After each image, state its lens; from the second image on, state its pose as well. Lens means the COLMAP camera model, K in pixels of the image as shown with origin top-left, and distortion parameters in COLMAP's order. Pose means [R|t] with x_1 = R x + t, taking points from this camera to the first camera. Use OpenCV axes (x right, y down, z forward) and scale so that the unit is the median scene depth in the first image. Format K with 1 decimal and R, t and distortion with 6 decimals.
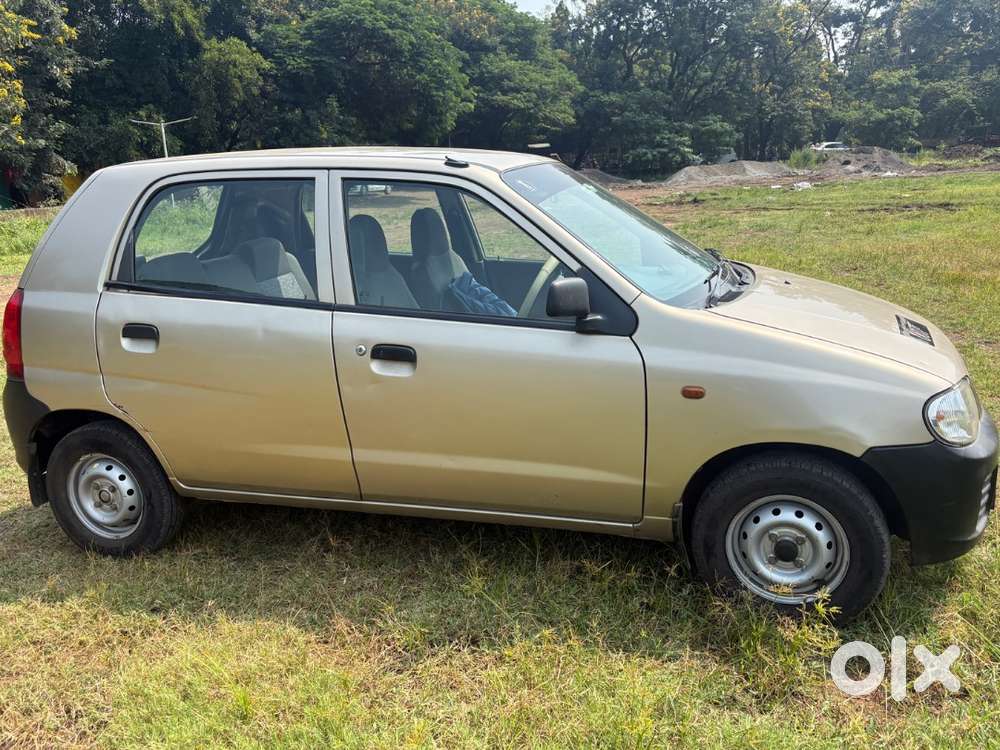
lens RADIAL K [[874.3, 0, 499.3], [0, 874.3, 378.0], [0, 0, 1]] dist [0.033241, -0.014149]
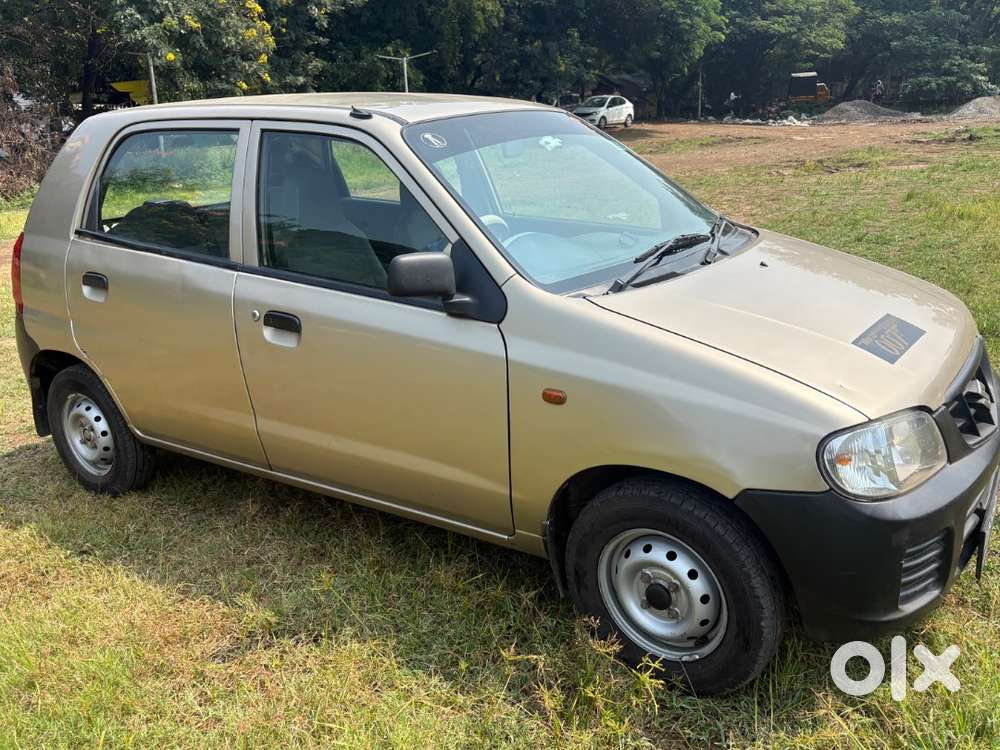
lens RADIAL K [[874.3, 0, 496.7], [0, 874.3, 376.7], [0, 0, 1]] dist [0.033241, -0.014149]
pose [[0.957920, 0.085627, -0.273967, 0.315015], [-0.066121, 0.994626, 0.079675, -0.052243], [0.279317, -0.058208, 0.958433, 0.143809]]
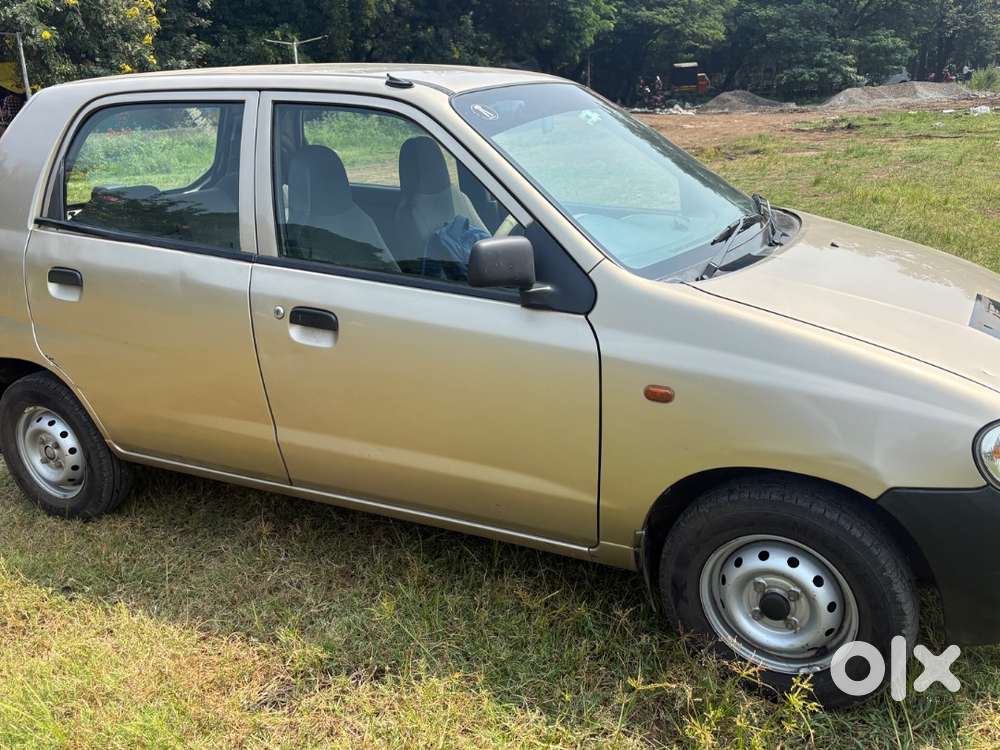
lens RADIAL K [[874.3, 0, 493.2], [0, 874.3, 378.8], [0, 0, 1]] dist [0.033241, -0.014149]
pose [[0.986025, 0.056407, -0.156756, 0.157038], [-0.043163, 0.995304, 0.086645, -0.044583], [0.160908, -0.078668, 0.983829, 0.182858]]
